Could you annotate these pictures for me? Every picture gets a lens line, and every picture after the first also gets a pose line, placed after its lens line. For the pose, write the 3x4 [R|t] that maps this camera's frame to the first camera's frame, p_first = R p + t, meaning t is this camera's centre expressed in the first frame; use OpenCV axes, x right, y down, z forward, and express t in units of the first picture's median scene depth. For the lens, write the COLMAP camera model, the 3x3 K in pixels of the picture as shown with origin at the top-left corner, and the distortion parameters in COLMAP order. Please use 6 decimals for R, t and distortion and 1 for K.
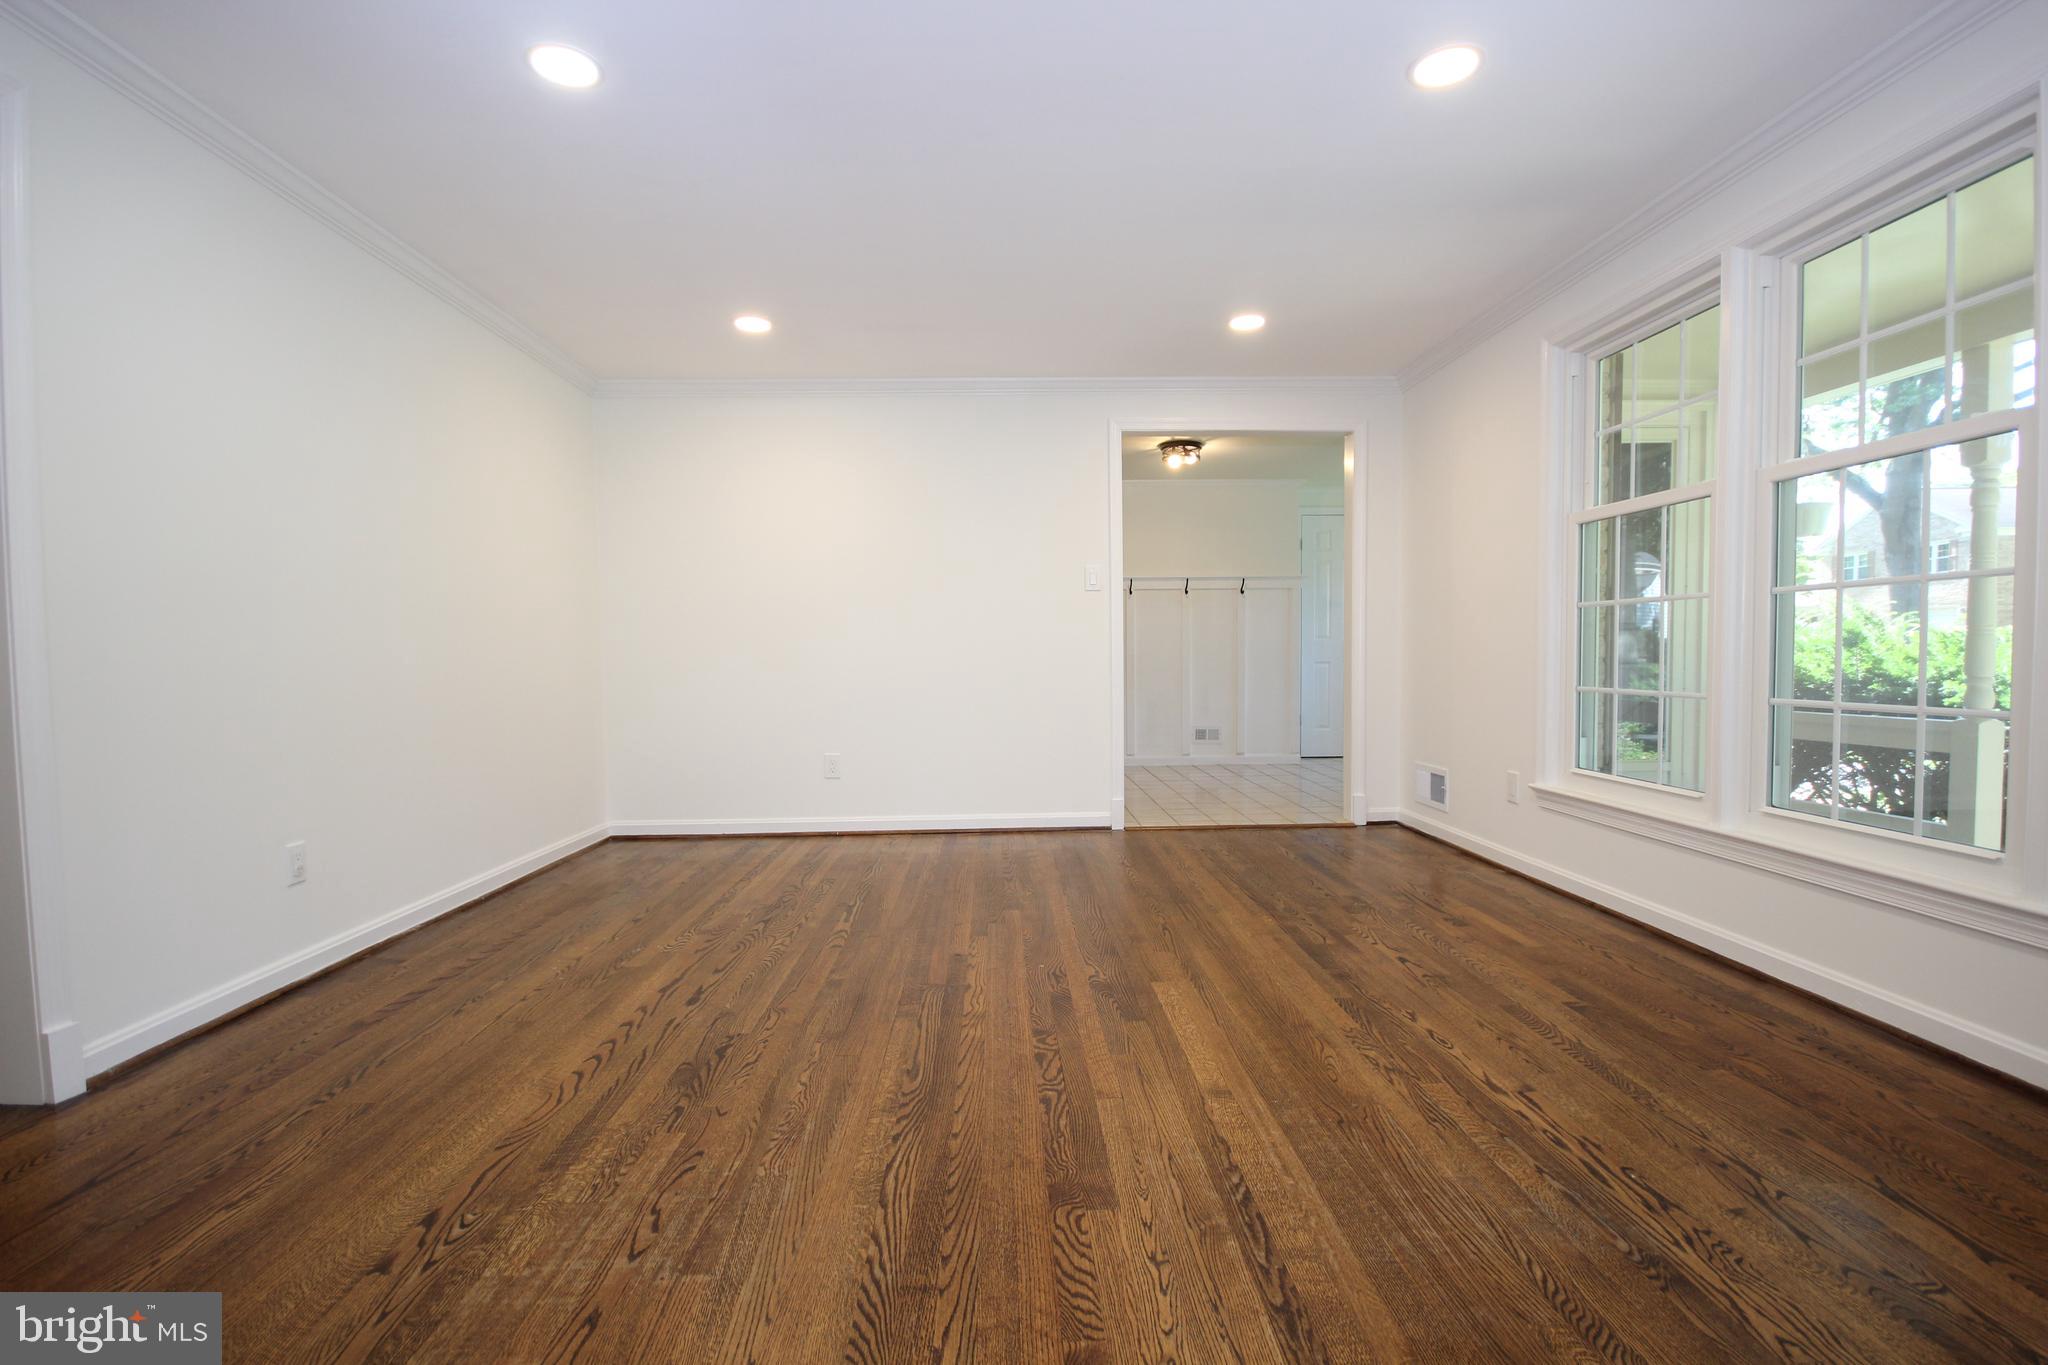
lens RADIAL K [[948.6, 0, 1028.6], [0, 948.6, 696.2], [0, 0, 1]] dist [-0.001224, 0.000474]
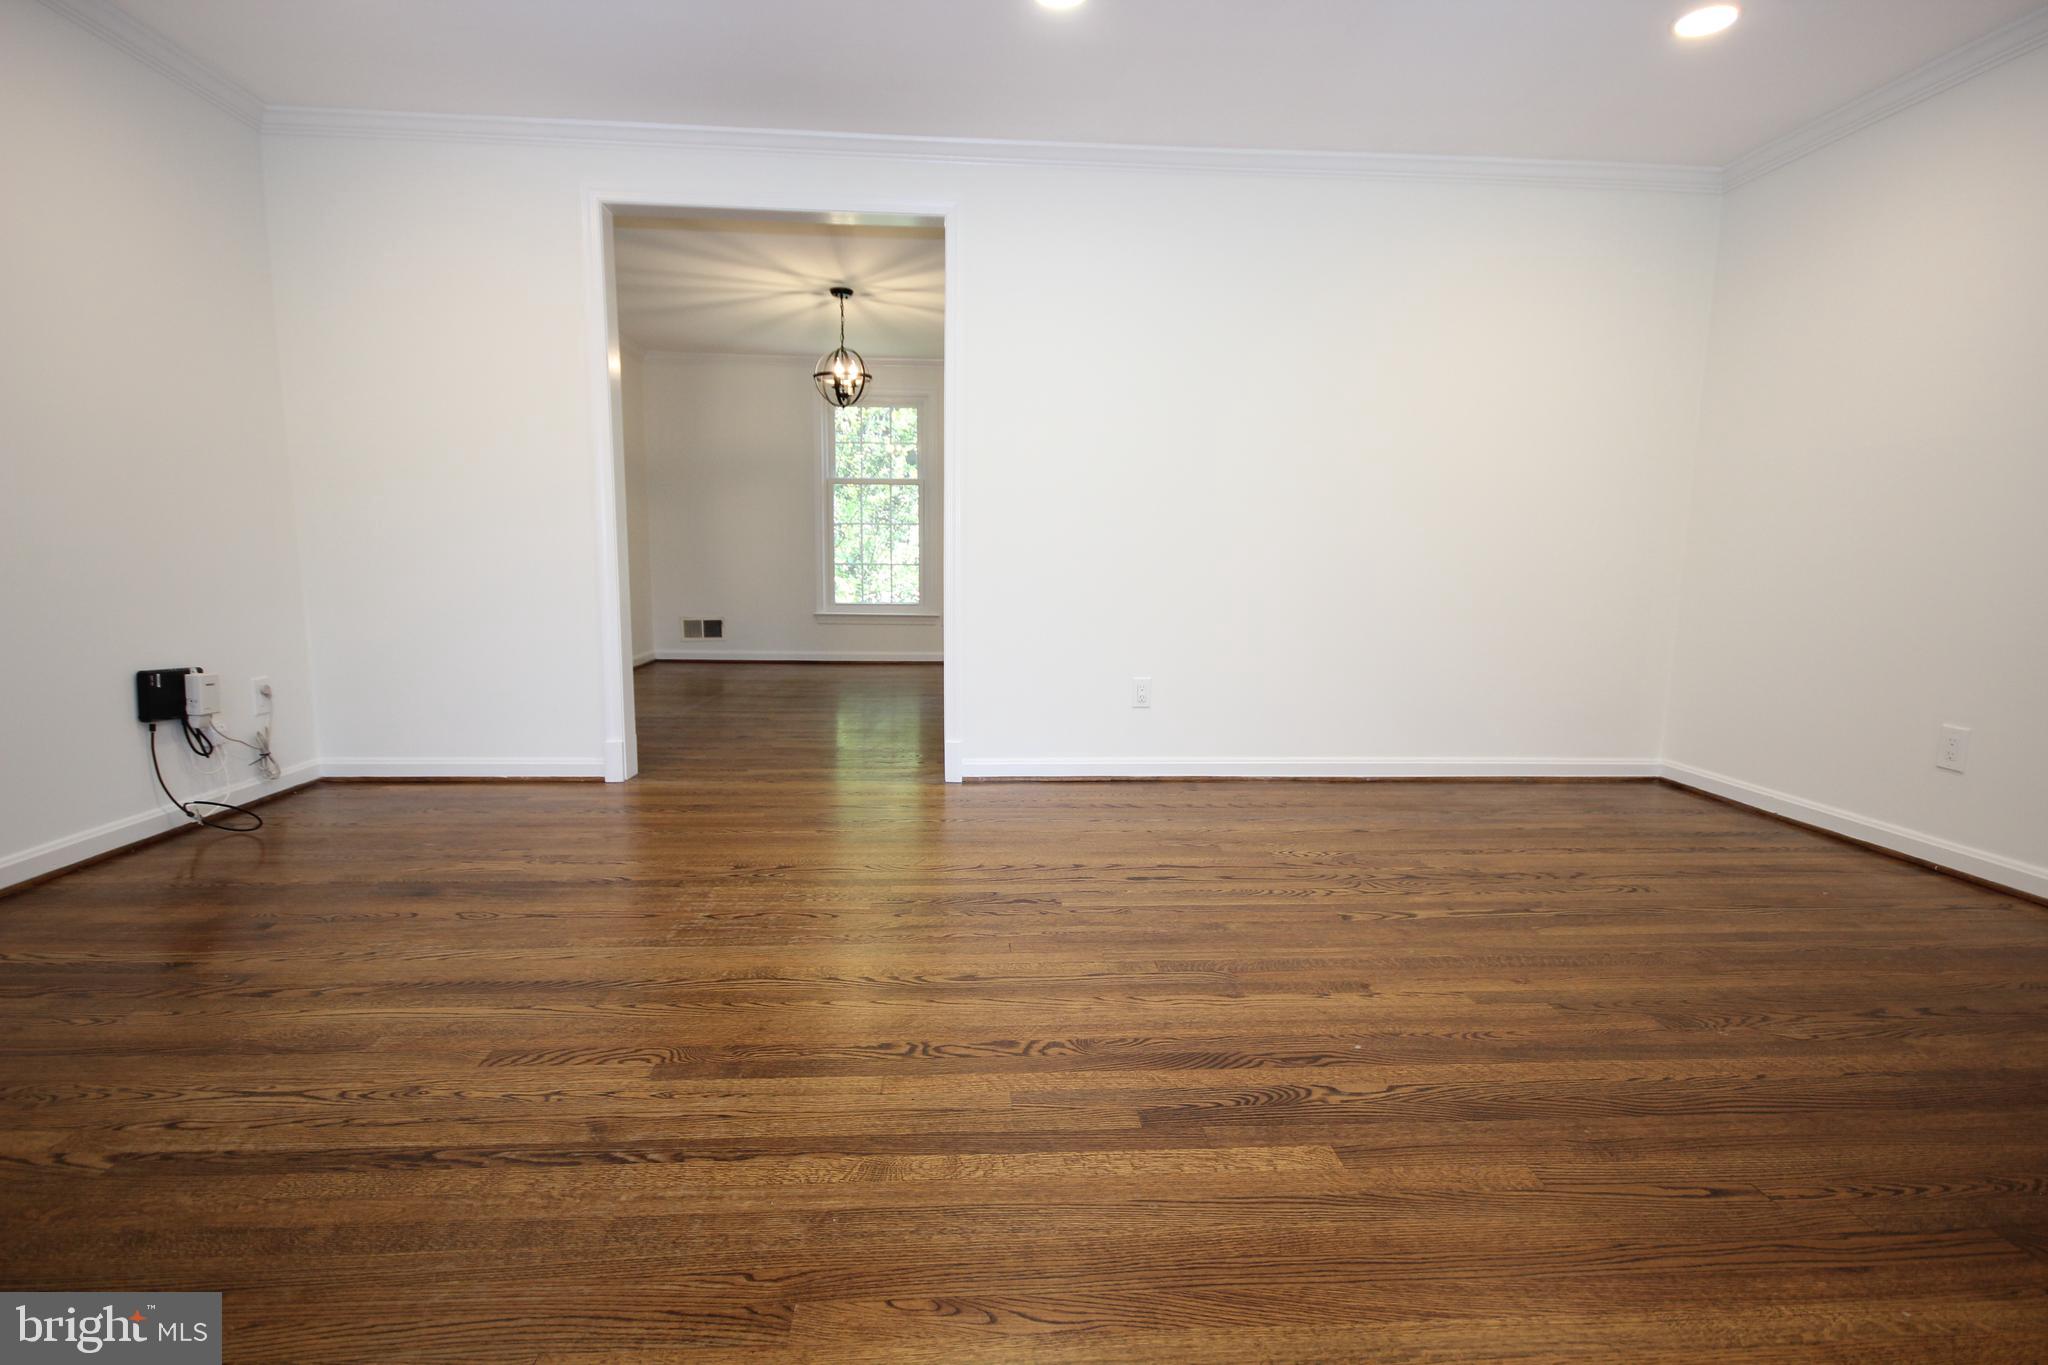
lens RADIAL K [[989.0, 0, 1021.1], [0, 989.0, 708.6], [0, 0, 1]] dist [0.017529, -0.013692]
pose [[0.028950, 0.165435, -0.985796, 0.718127], [-0.056925, 0.984881, 0.163610, -0.028548], [0.997959, 0.051380, 0.037930, 0.888719]]
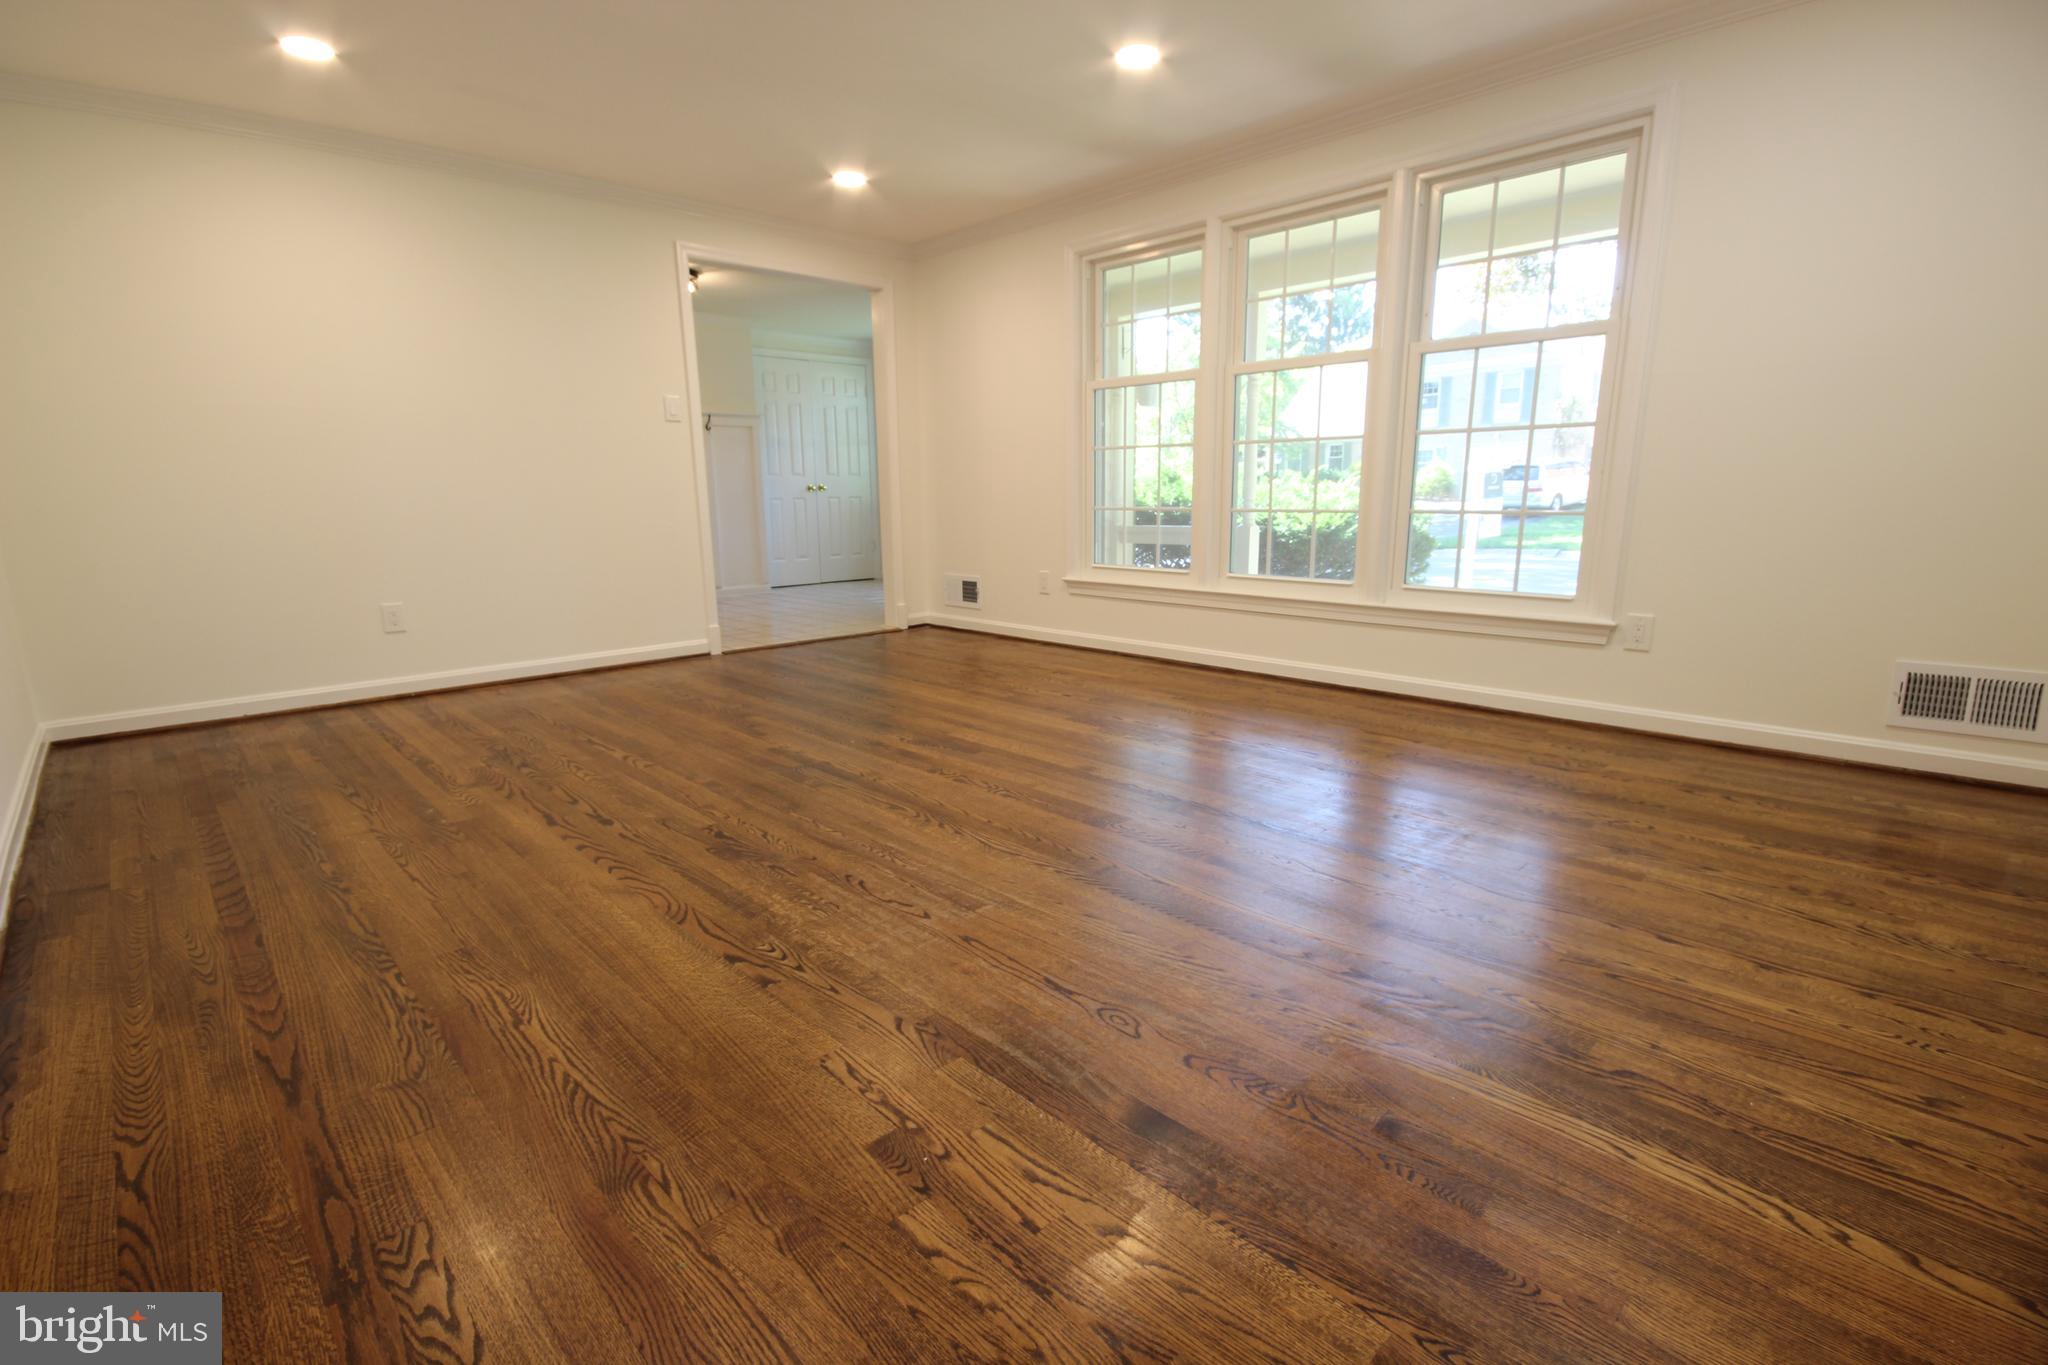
lens RADIAL K [[948.6, 0, 1028.6], [0, 948.6, 696.2], [0, 0, 1]] dist [-0.001224, 0.000474]
pose [[0.746214, -0.141169, 0.650565, -0.710995], [0.034475, 0.984140, 0.174010, 0.028901], [-0.664813, -0.107421, 0.739246, -0.044491]]
